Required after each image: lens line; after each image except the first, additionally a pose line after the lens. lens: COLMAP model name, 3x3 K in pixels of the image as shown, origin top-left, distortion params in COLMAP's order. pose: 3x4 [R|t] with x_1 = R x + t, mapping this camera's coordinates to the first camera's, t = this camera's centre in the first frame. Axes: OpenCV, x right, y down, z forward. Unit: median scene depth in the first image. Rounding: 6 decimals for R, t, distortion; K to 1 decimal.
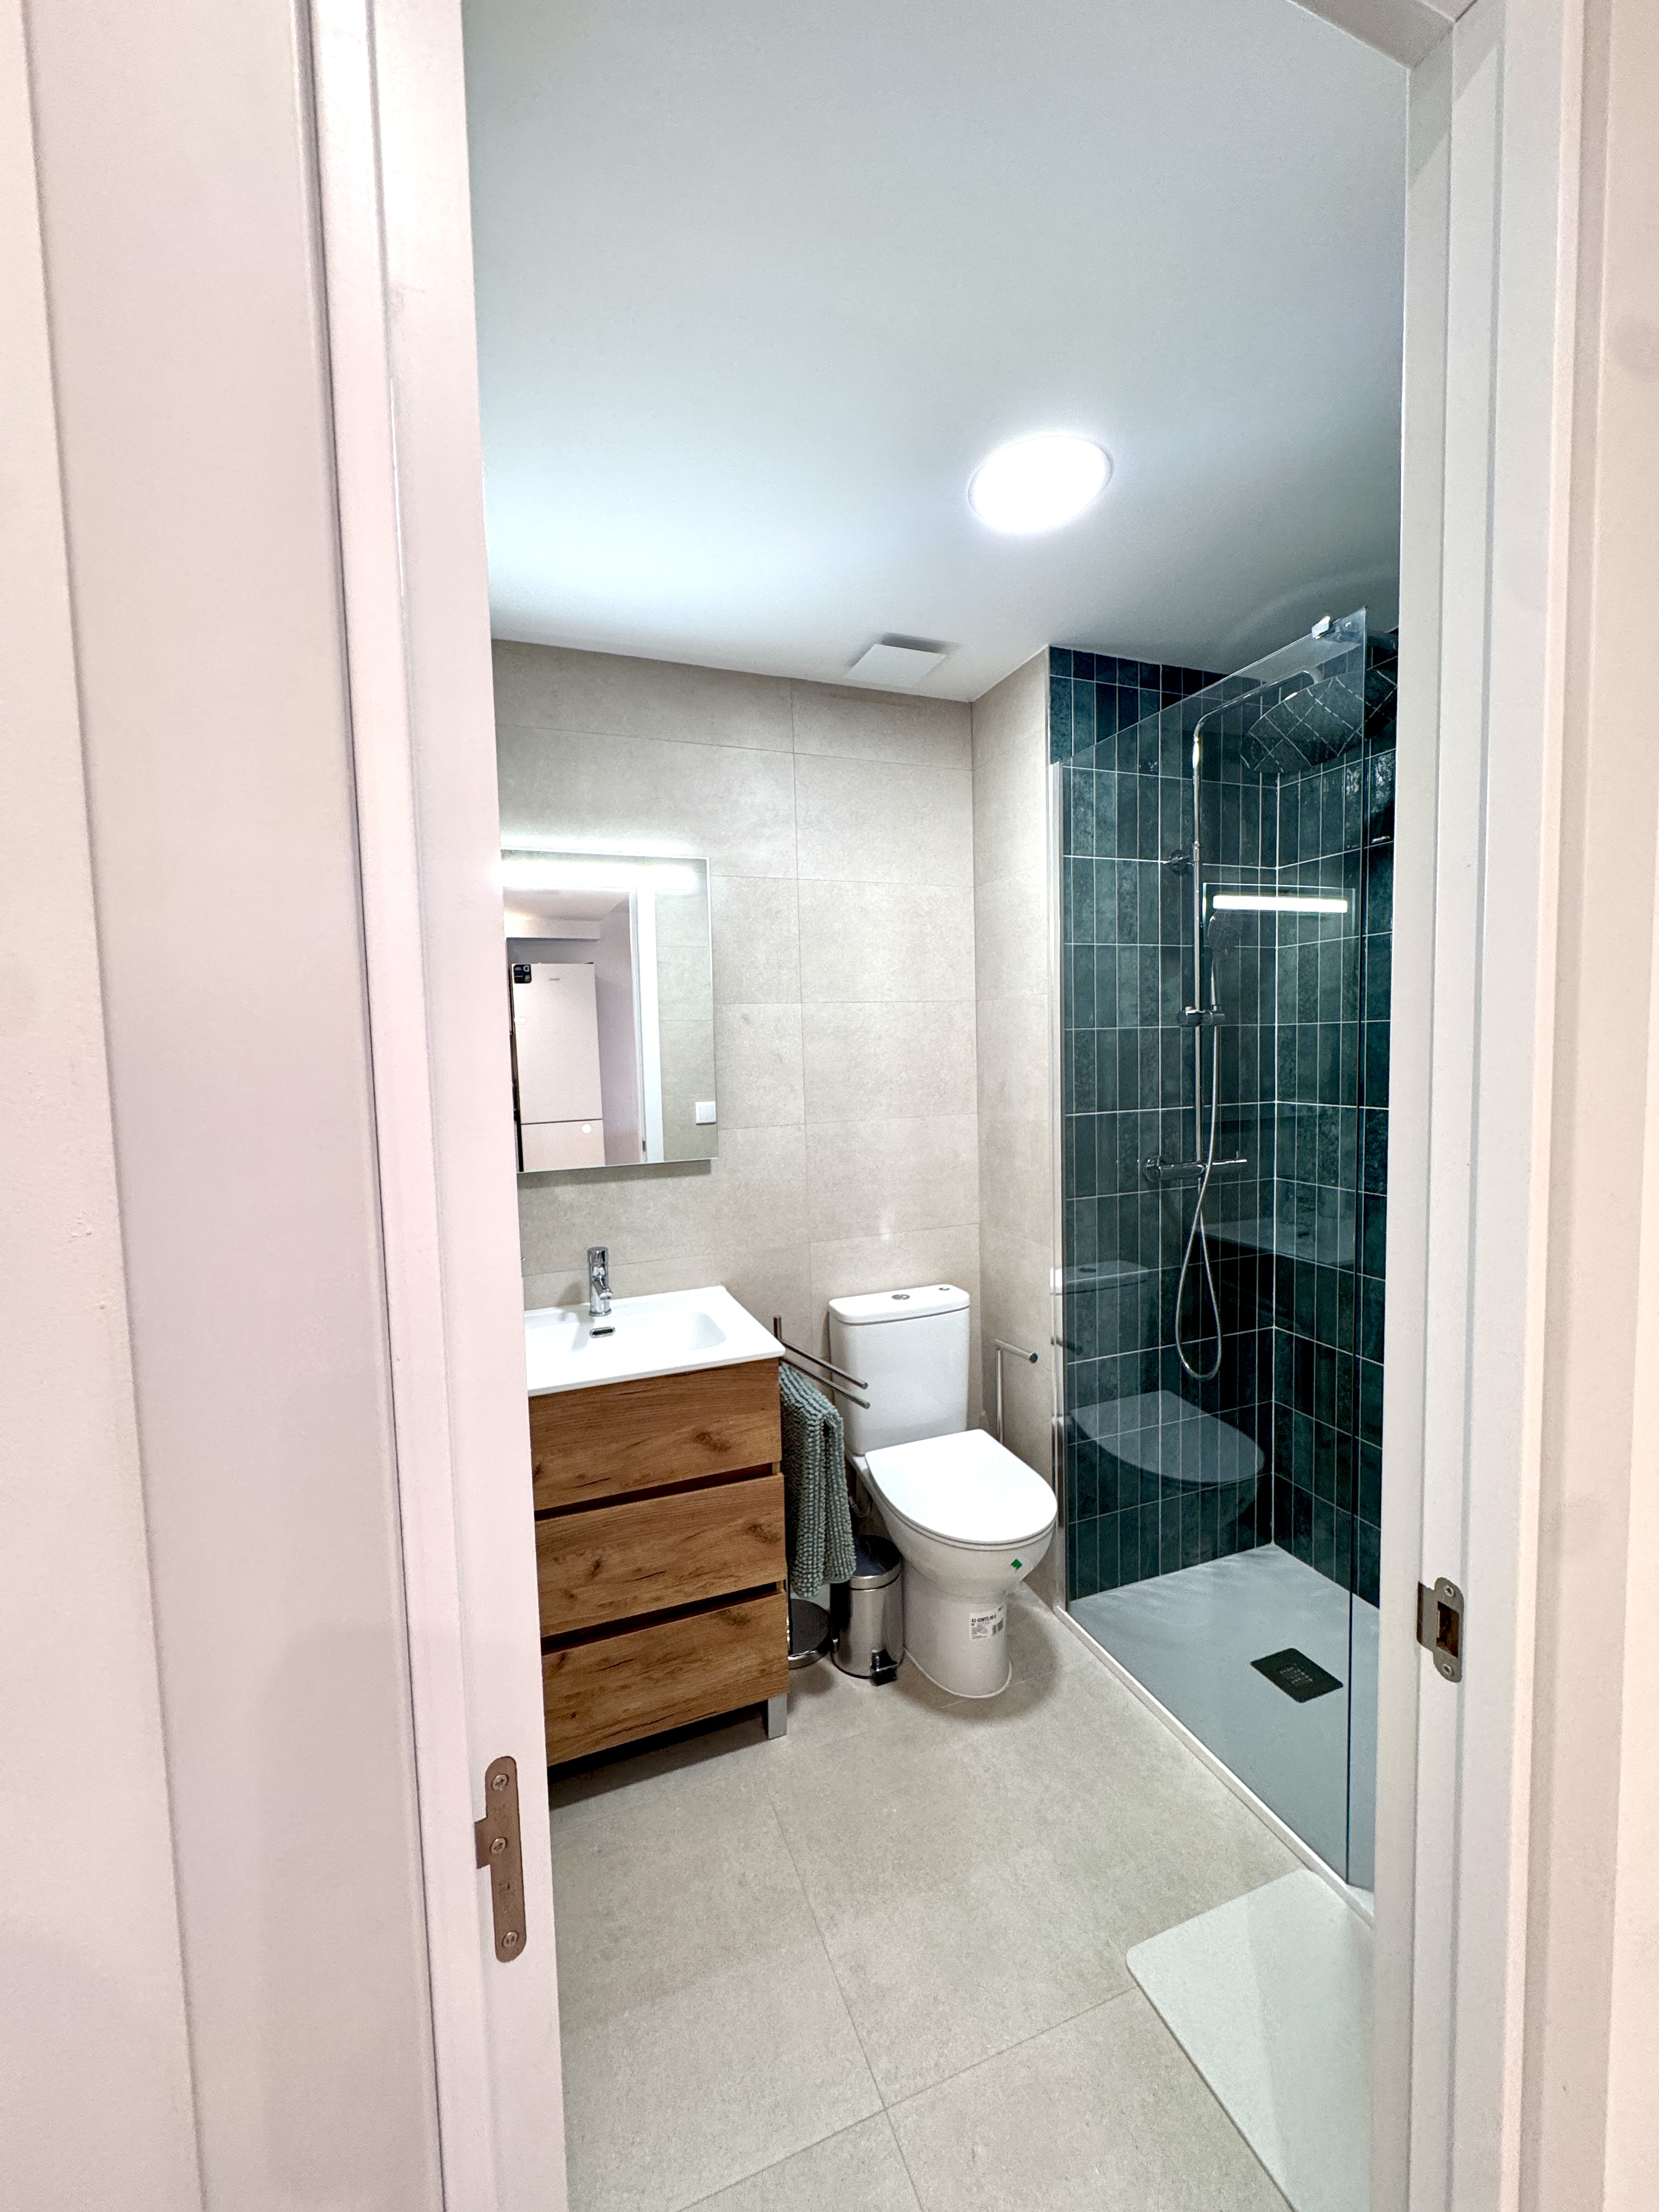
lens RADIAL K [[885.0, 0, 831.3], [0, 885.0, 1105.3], [0, 0, 1]] dist [-0.001911, -0.000362]
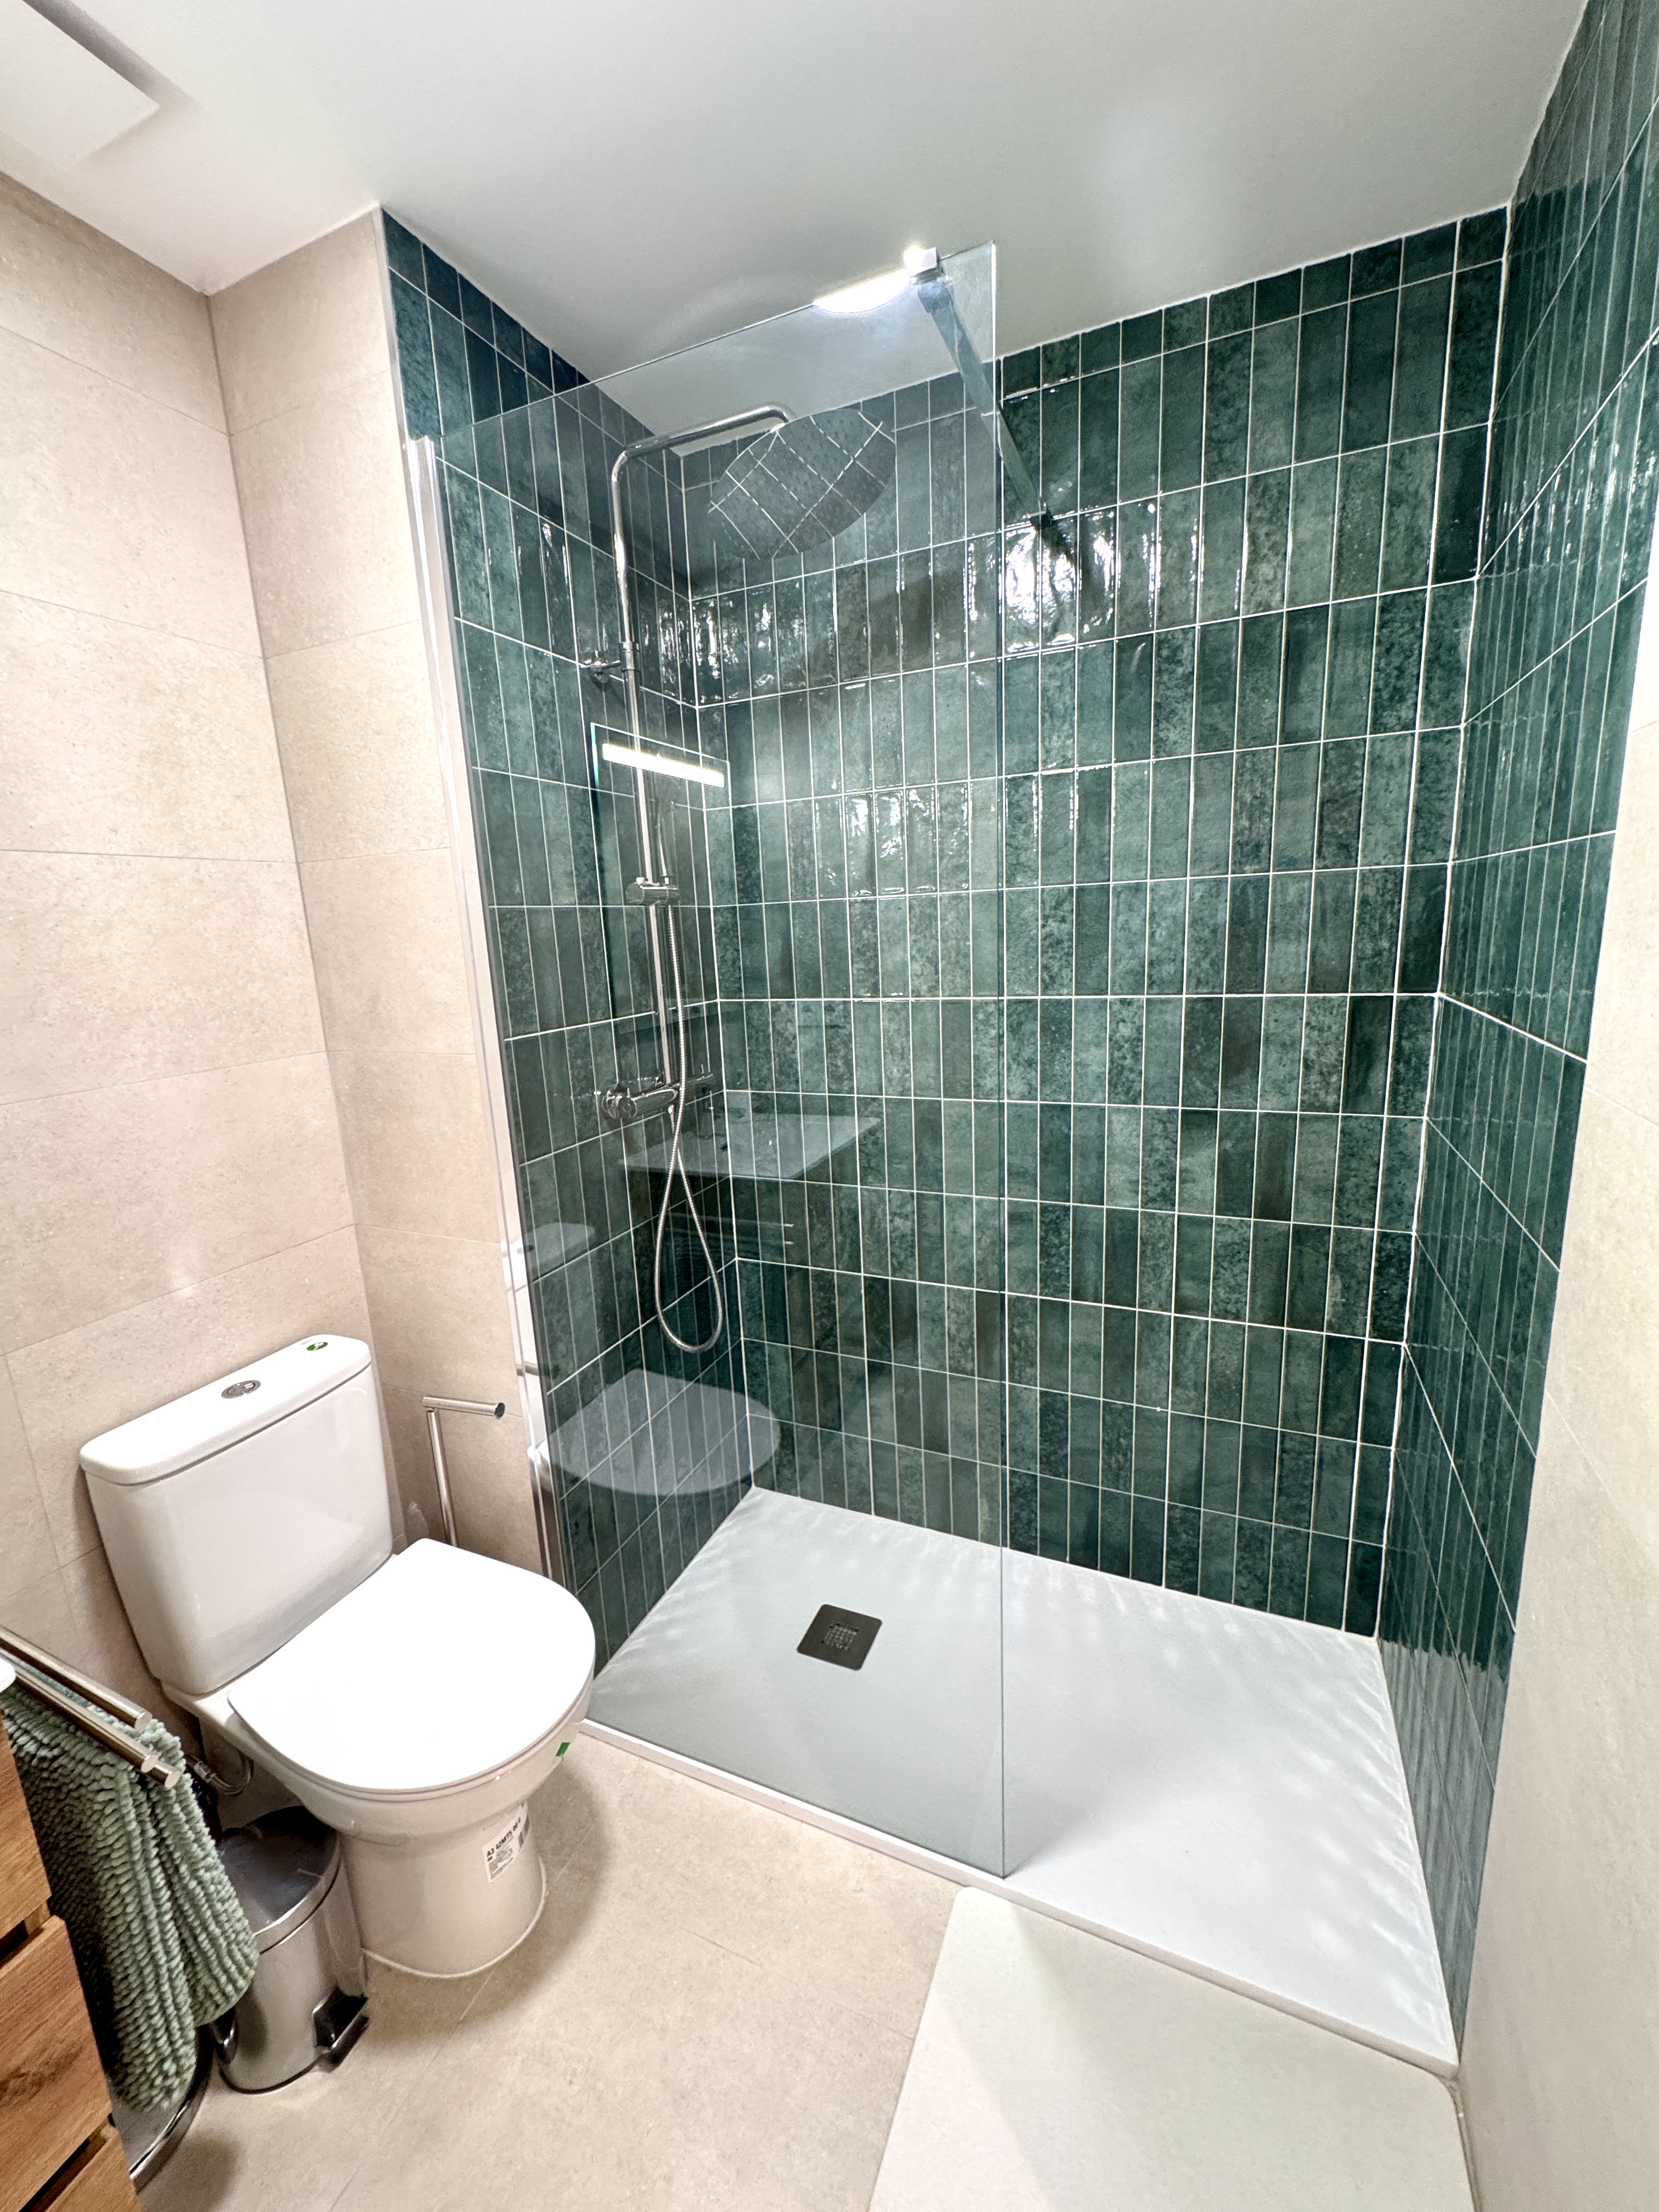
lens RADIAL K [[885.0, 0, 831.3], [0, 885.0, 1105.3], [0, 0, 1]] dist [-0.001911, -0.000362]
pose [[0.699310, -0.148077, 0.699313, -0.026614], [0.077096, 0.988226, 0.132158, -0.008782], [-0.710649, -0.038505, 0.702492, 0.348971]]
